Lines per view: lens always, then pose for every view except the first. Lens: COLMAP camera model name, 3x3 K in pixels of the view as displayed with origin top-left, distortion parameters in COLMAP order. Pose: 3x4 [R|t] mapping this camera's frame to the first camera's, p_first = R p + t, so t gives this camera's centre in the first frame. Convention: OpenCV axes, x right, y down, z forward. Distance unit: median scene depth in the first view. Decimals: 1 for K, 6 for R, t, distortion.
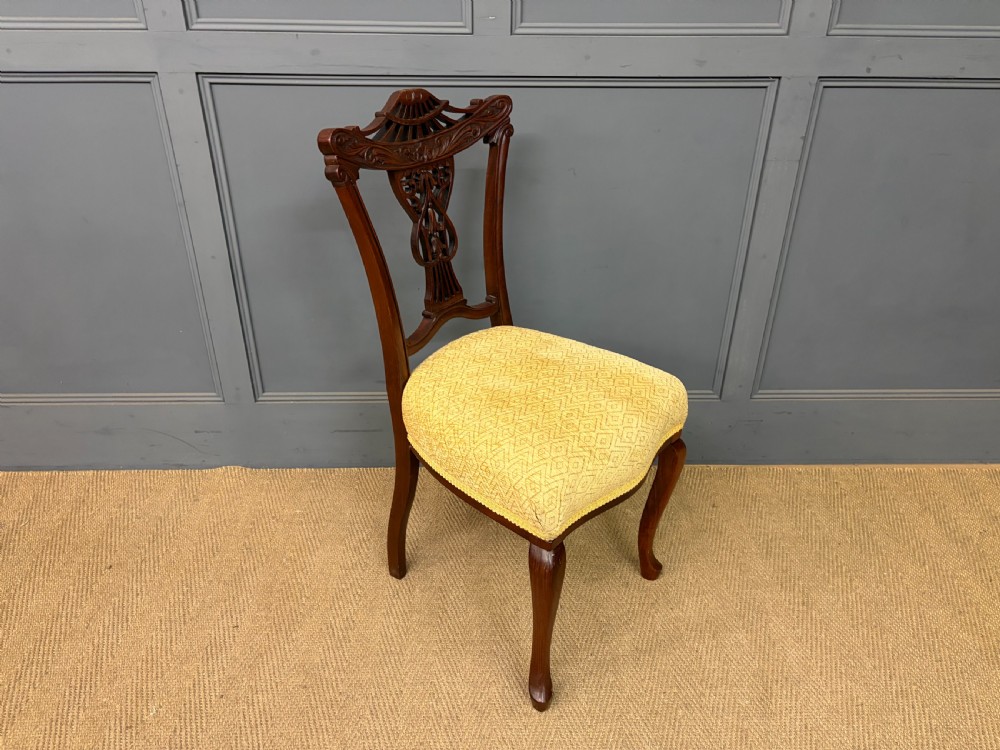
lens RADIAL K [[763.1, 0, 500.0], [0, 763.1, 377.3], [0, 0, 1]] dist [0.050635, -0.057529]
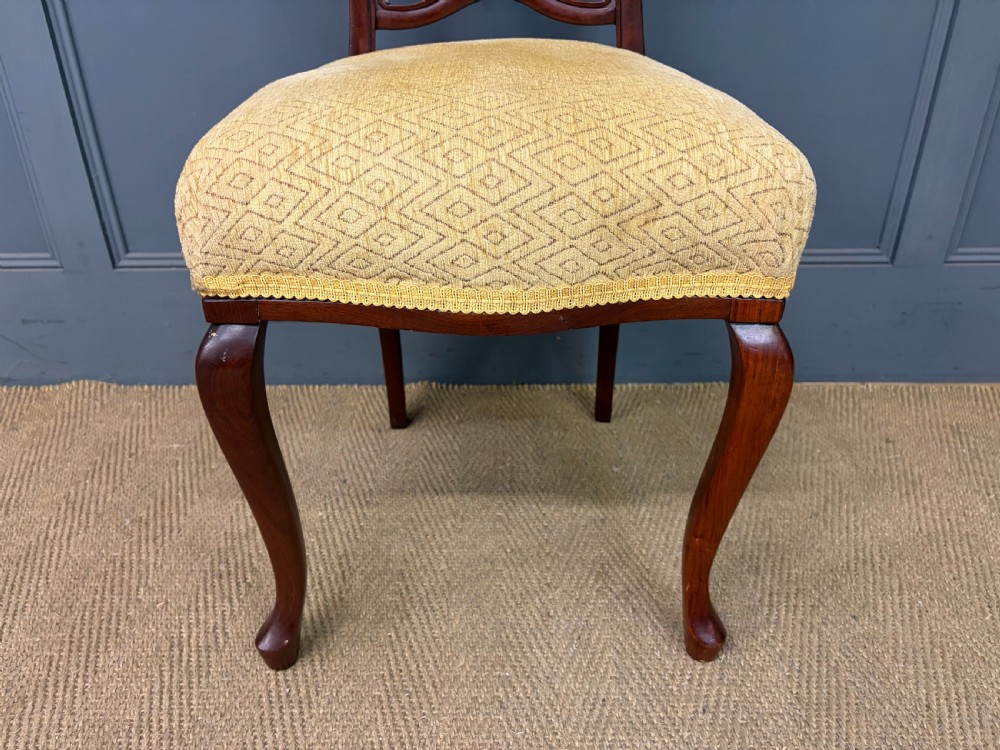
lens RADIAL K [[763.1, 0, 497.6], [0, 763.1, 375.7], [0, 0, 1]] dist [0.050635, -0.057529]
pose [[0.999226, -0.000551, -0.039332, 0.009818], [-0.000123, 0.999853, -0.017137, 0.156989], [0.039335, 0.017128, 0.999079, 0.499853]]
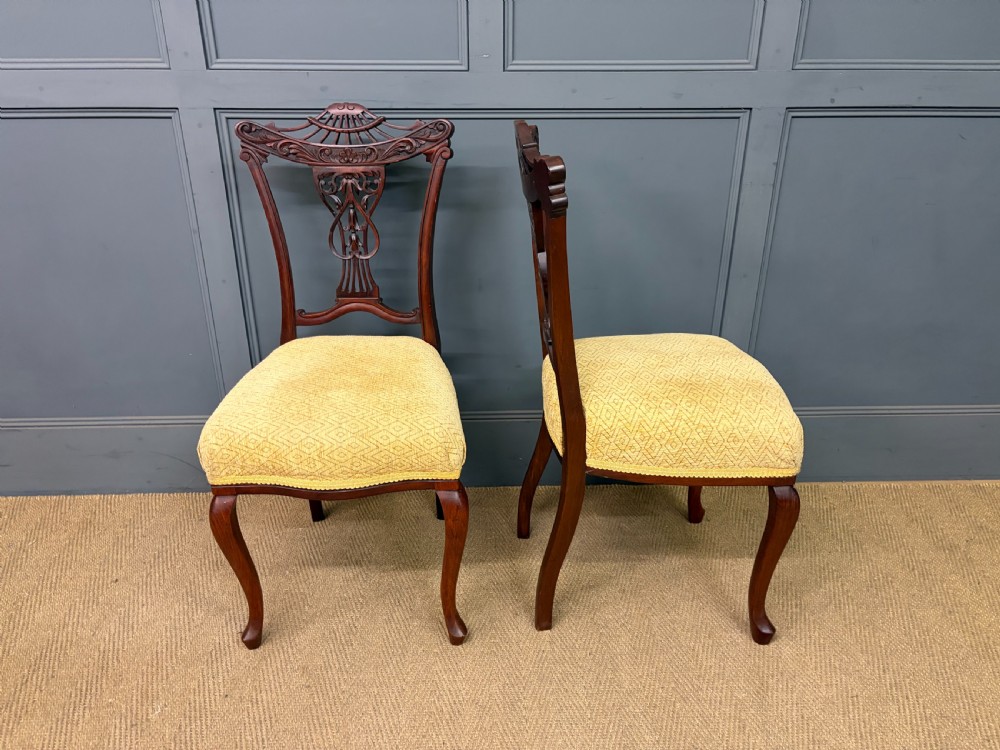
lens RADIAL K [[763.1, 0, 497.3], [0, 763.1, 378.8], [0, 0, 1]] dist [0.050635, -0.057529]
pose [[0.999931, -0.010877, 0.004528, -0.004146], [0.011254, 0.995526, -0.093820, 0.089297], [-0.003488, 0.093865, 0.995579, -0.044790]]
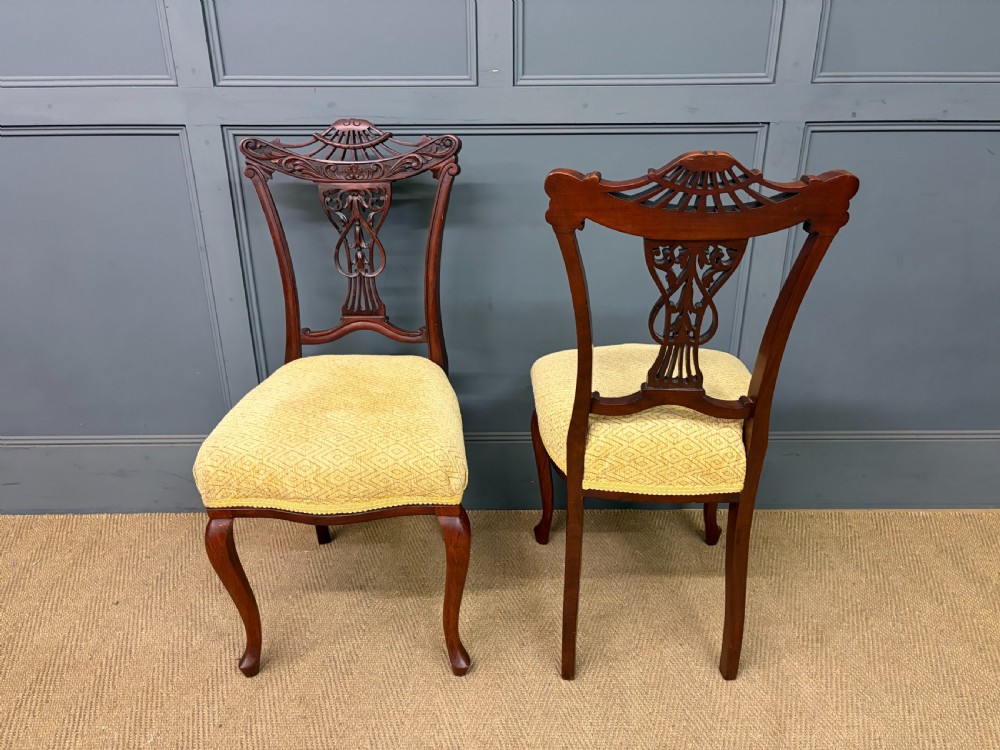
lens RADIAL K [[763.1, 0, 501.3], [0, 763.1, 381.4], [0, 0, 1]] dist [0.050635, -0.057529]
pose [[0.999633, -0.004894, -0.026639, 0.023402], [0.001816, 0.993437, -0.114366, 0.082851], [0.027024, 0.114276, 0.993081, -0.015922]]
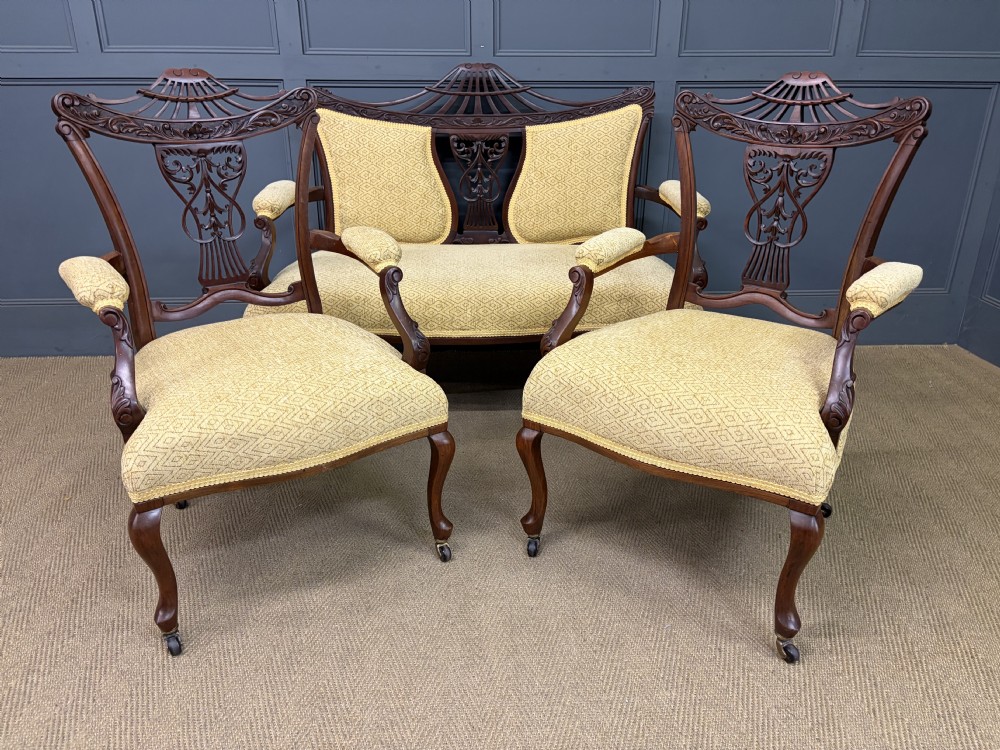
lens RADIAL K [[778.6, 0, 505.7], [0, 778.6, 382.3], [0, 0, 1]] dist [0.060286, -0.060038]
pose [[0.999913, -0.008469, 0.010084, 0.030175], [0.009598, 0.992994, -0.117774, 0.450807], [-0.009016, 0.117861, 0.992989, -0.601382]]
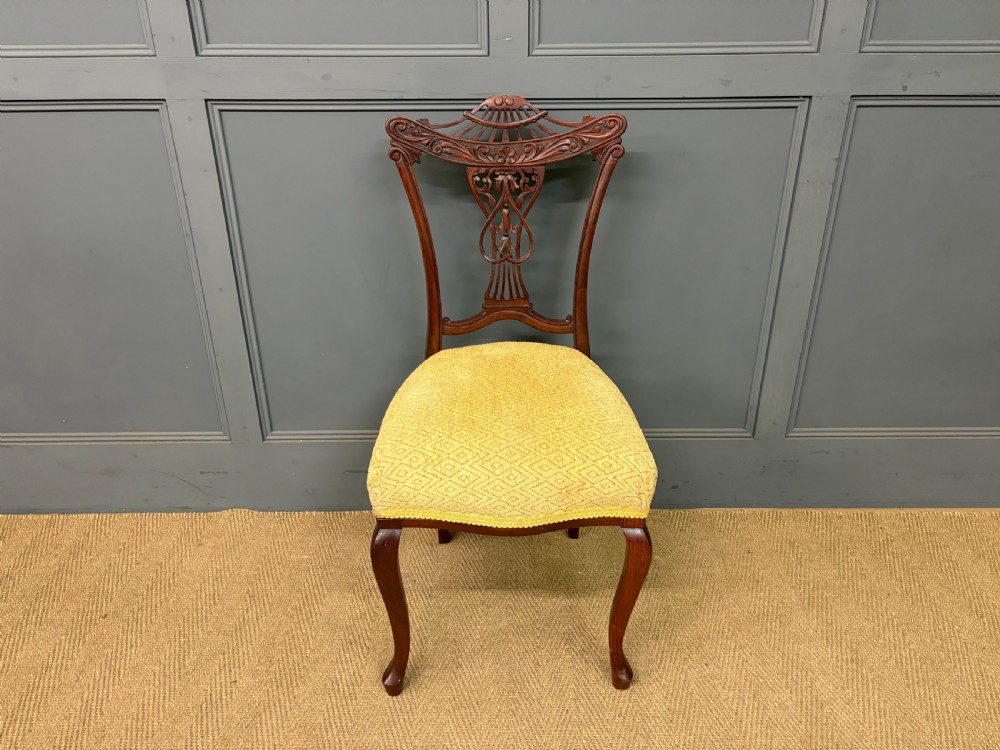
lens RADIAL K [[763.1, 0, 501.3], [0, 763.1, 379.0], [0, 0, 1]] dist [0.050635, -0.057529]
pose [[0.999643, -0.003518, -0.026497, 0.004411], [0.001868, 0.998073, -0.062020, 0.018333], [0.026664, 0.061948, 0.997723, 0.059410]]
